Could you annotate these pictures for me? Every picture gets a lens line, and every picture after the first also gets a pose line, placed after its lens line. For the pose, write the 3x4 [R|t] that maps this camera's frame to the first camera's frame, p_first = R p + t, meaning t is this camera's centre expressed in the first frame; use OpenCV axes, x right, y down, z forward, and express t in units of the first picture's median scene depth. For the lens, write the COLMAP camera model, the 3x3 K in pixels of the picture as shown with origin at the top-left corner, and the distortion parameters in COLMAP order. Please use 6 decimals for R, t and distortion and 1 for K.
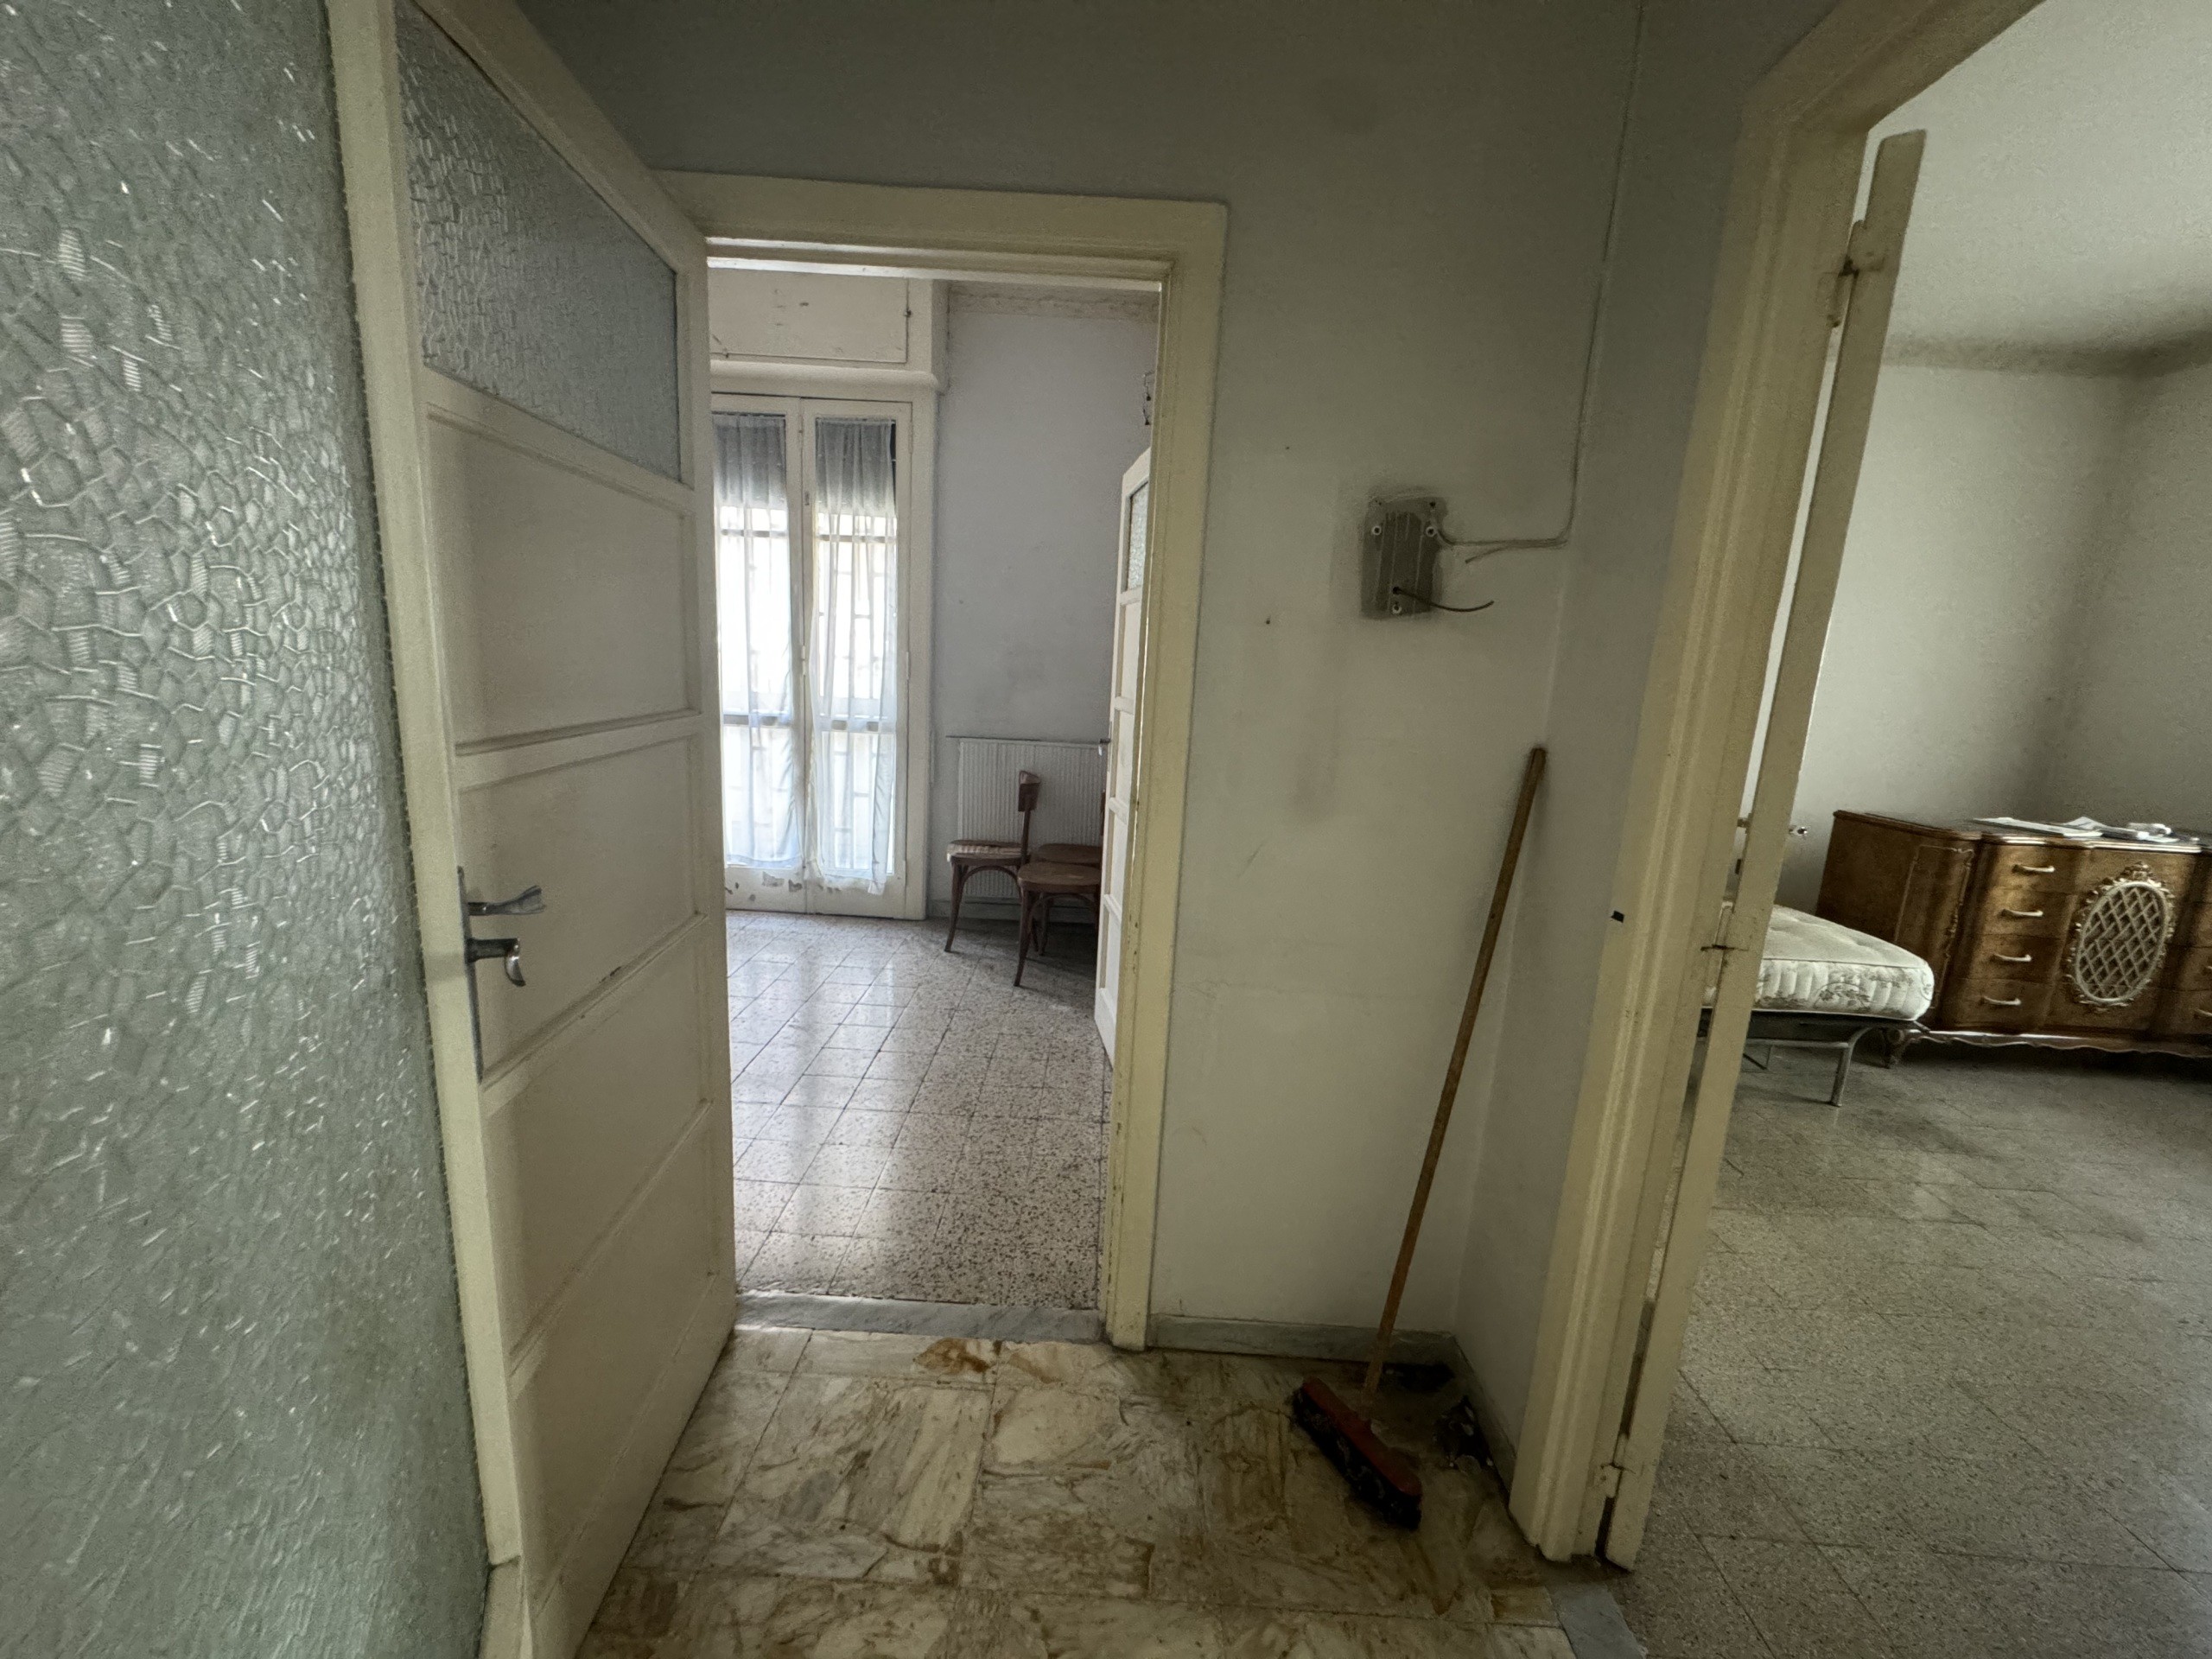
lens RADIAL K [[881.6, 0, 1108.3], [0, 881.6, 829.5], [0, 0, 1]] dist [-0.003902, 0.000506]
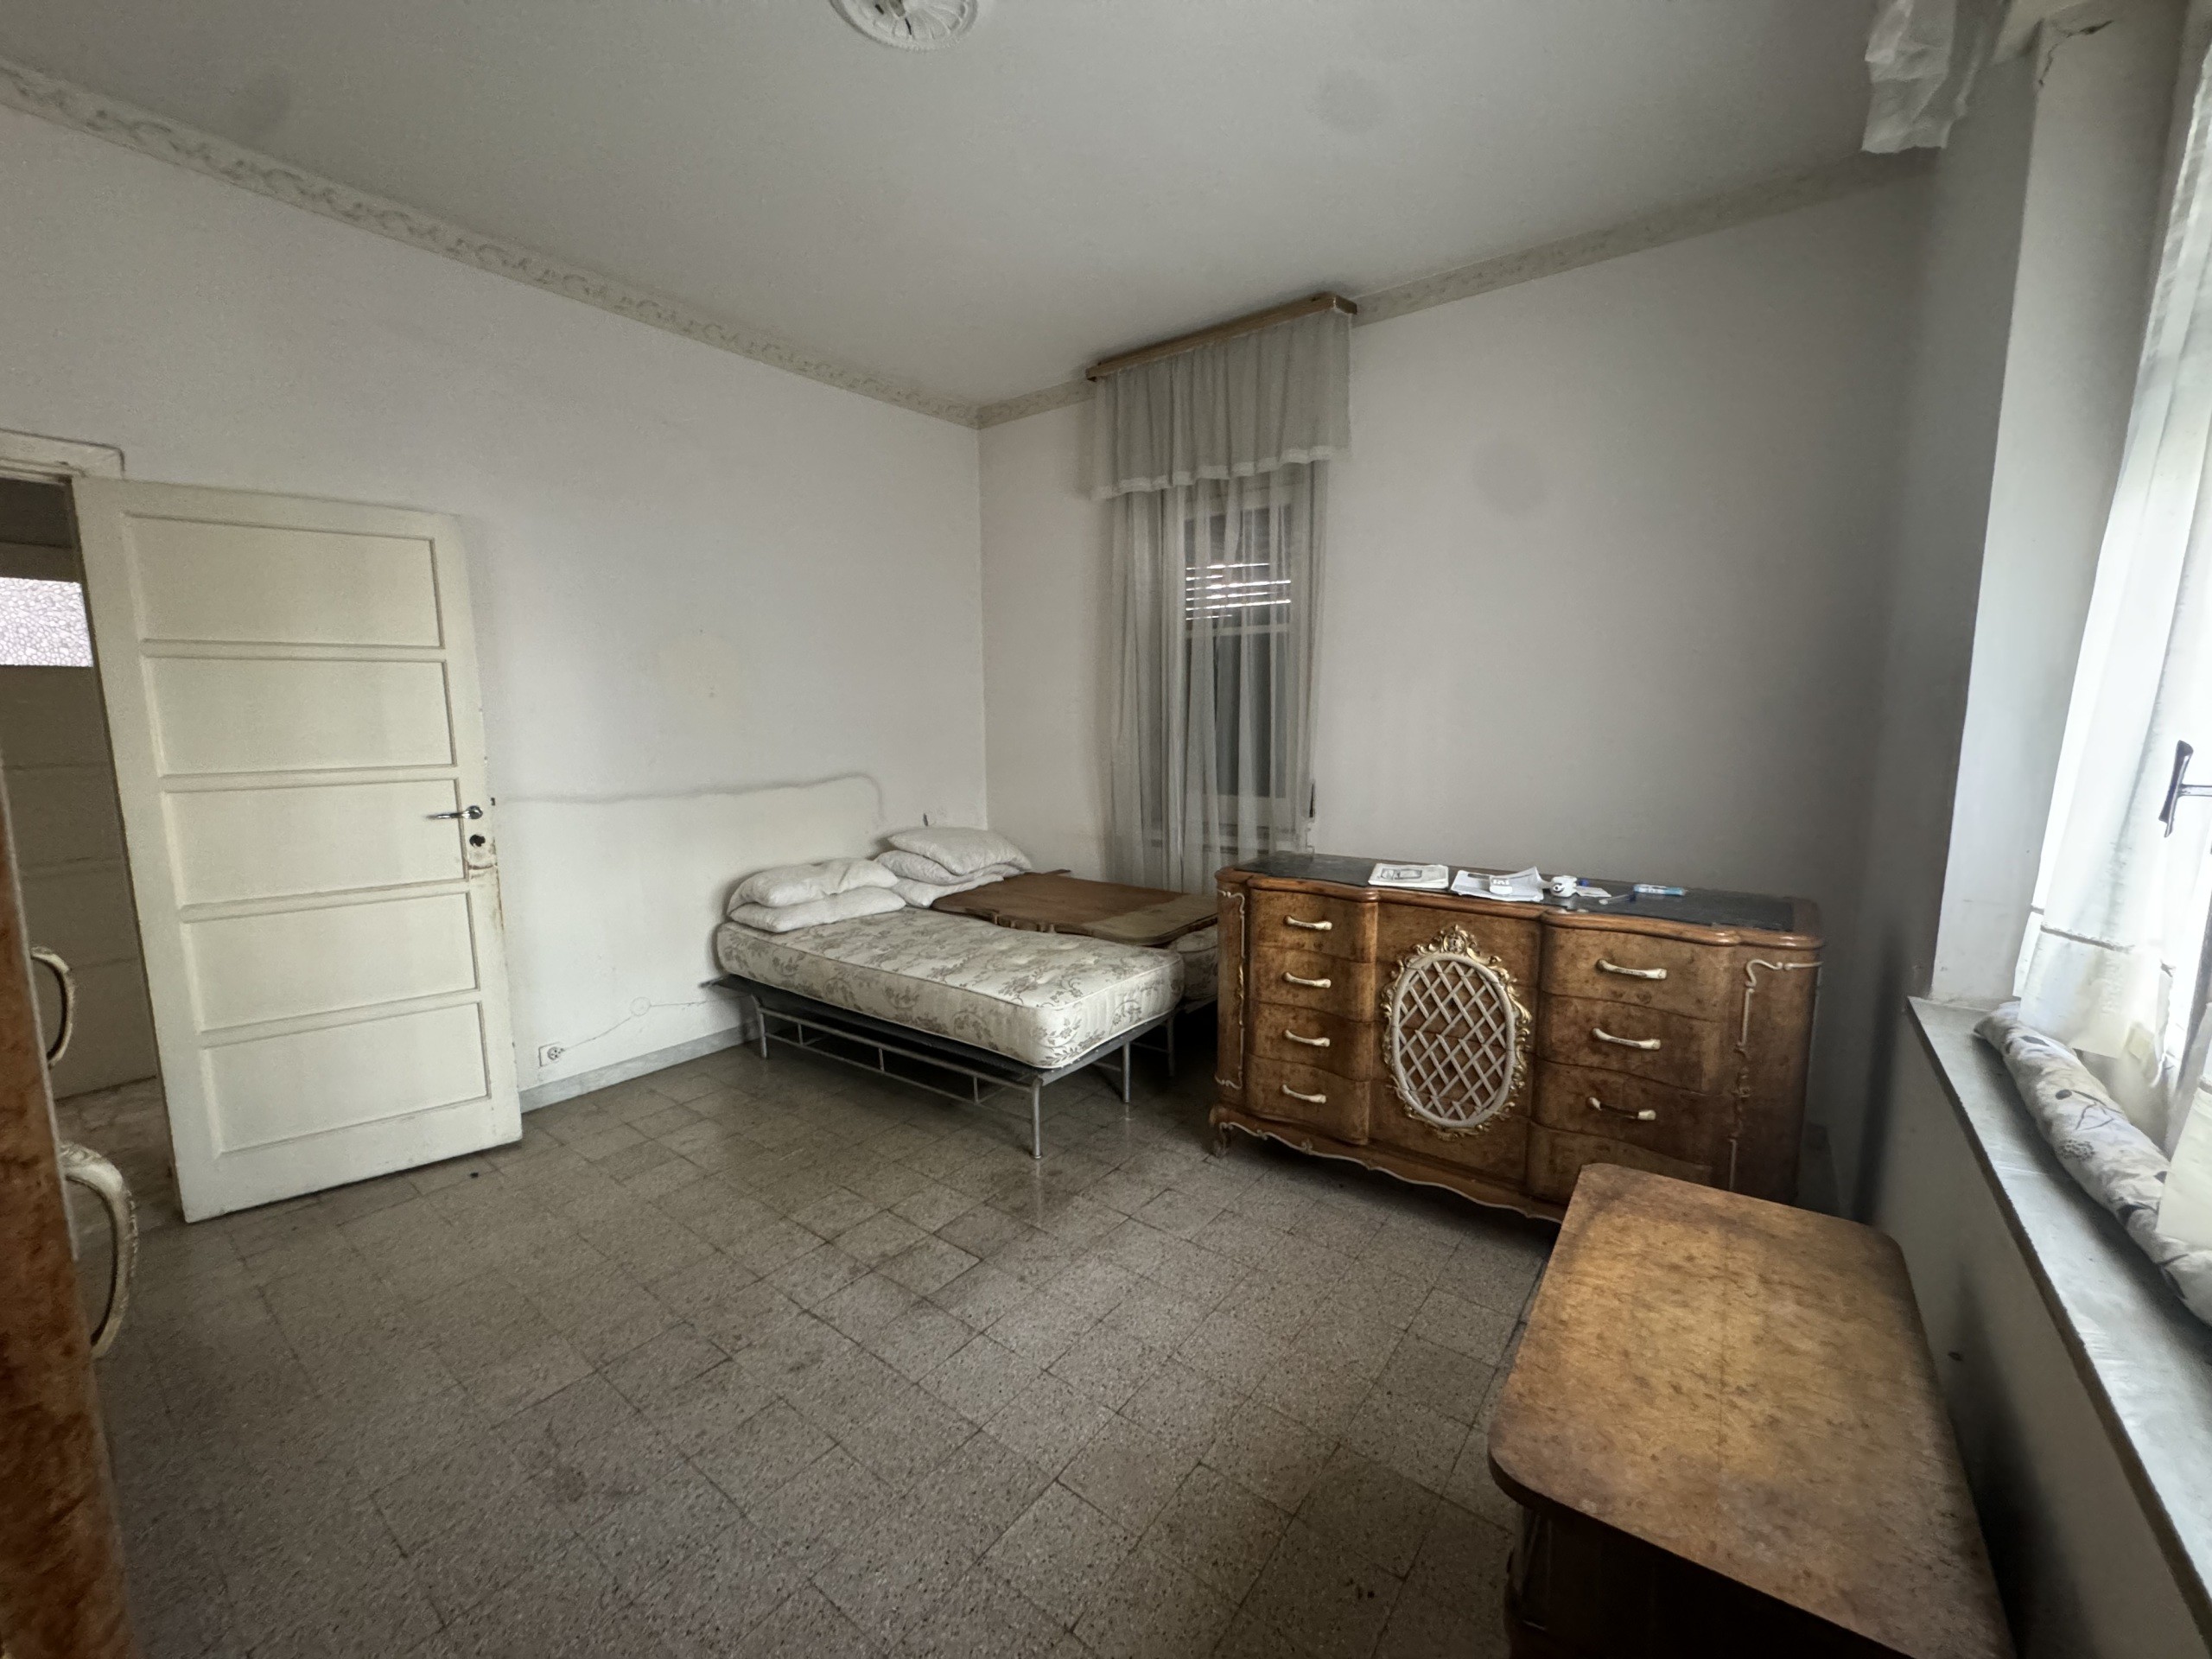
lens RADIAL K [[881.6, 0, 1106.2], [0, 881.6, 831.6], [0, 0, 1]] dist [-0.003902, 0.000506]
pose [[0.817654, 0.019153, -0.575391, 1.344428], [-0.059159, 0.996951, -0.050883, 0.014299], [0.572662, 0.075645, 0.816294, 0.249645]]
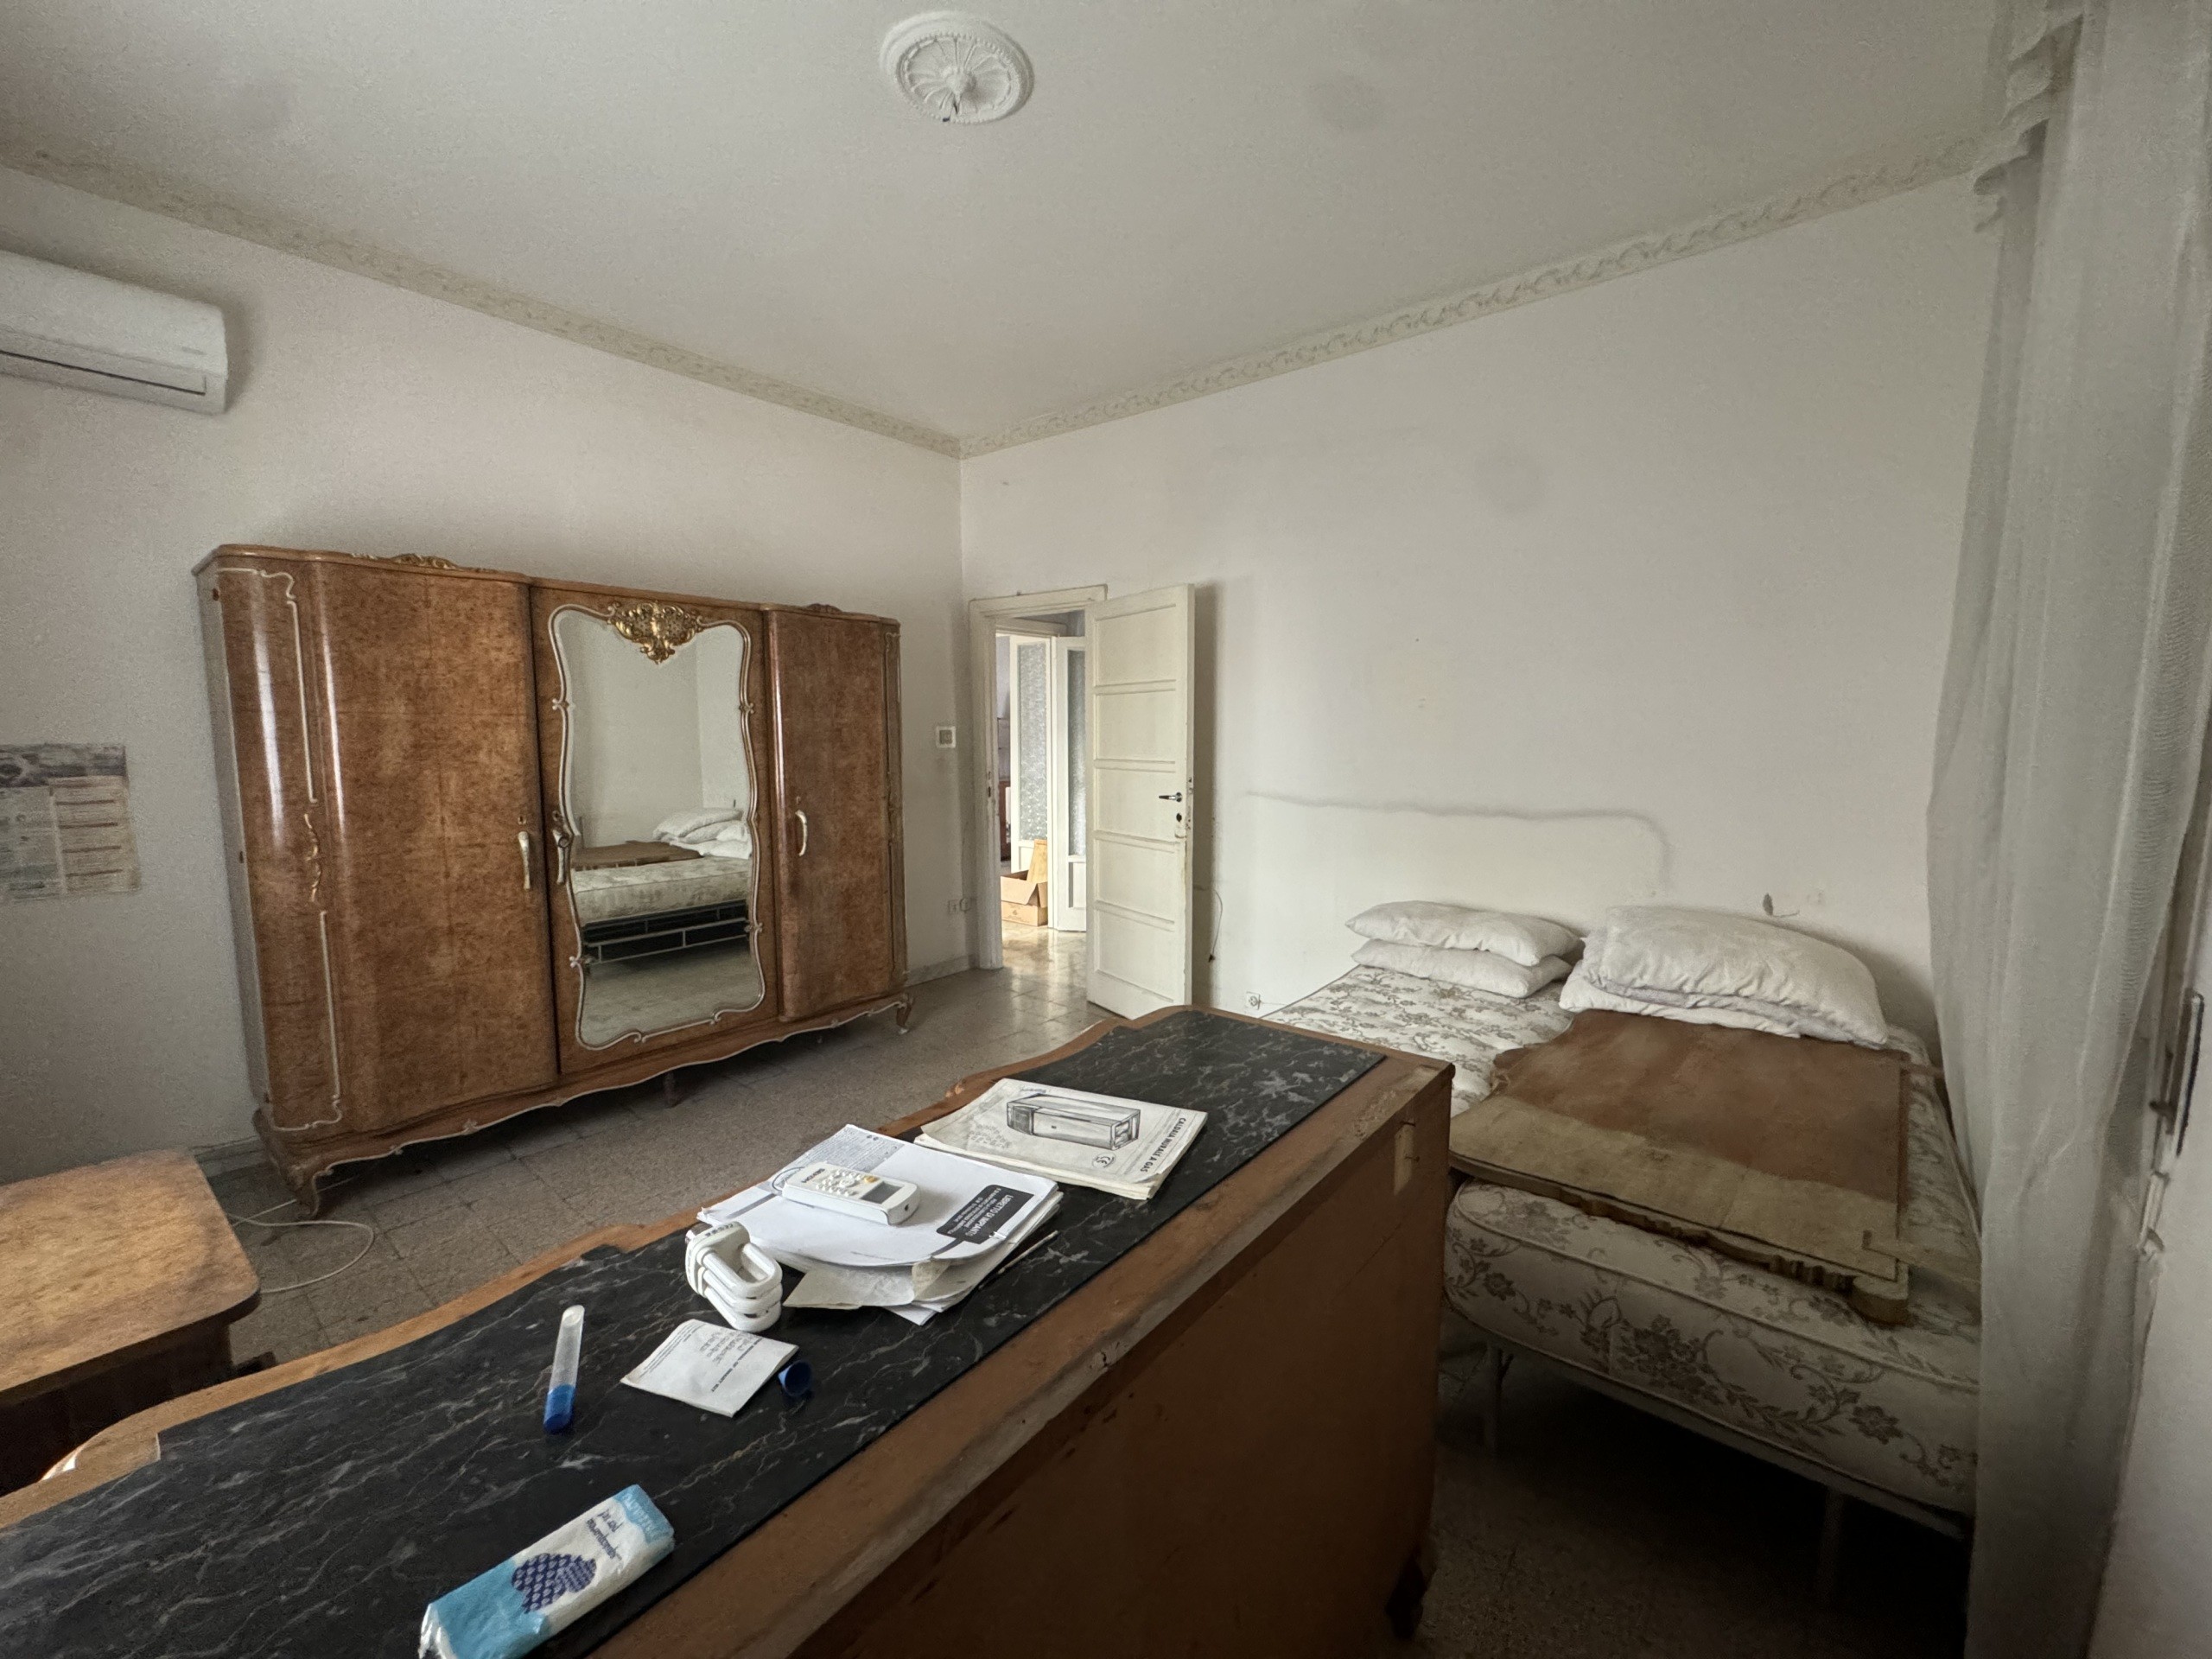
lens RADIAL K [[881.6, 0, 1106.4], [0, 881.6, 830.5], [0, 0, 1]] dist [-0.003902, 0.000506]
pose [[-0.602412, 0.038713, -0.797246, 1.361269], [-0.182415, 0.965712, 0.184729, -0.172057], [0.777062, 0.256712, -0.574695, 1.226780]]
